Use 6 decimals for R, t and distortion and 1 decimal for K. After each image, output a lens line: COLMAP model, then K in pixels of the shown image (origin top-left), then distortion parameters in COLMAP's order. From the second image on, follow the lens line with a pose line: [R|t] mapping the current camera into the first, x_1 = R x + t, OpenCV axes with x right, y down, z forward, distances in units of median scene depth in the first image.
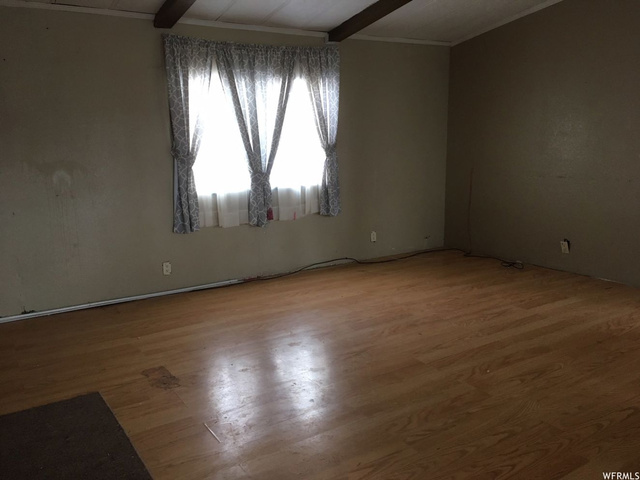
lens RADIAL K [[545.7, 0, 317.0], [0, 545.7, 238.3], [0, 0, 1]] dist [0.060885, -0.084626]
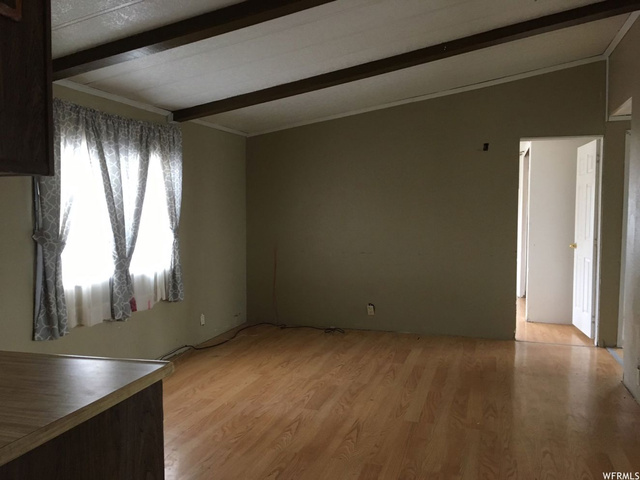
lens RADIAL K [[545.7, 0, 317.6], [0, 545.7, 241.1], [0, 0, 1]] dist [0.060885, -0.084626]
pose [[0.772658, -0.018504, 0.634553, -0.421549], [0.103161, 0.989948, -0.096746, -0.031139], [-0.626384, 0.140213, 0.766801, 0.138933]]
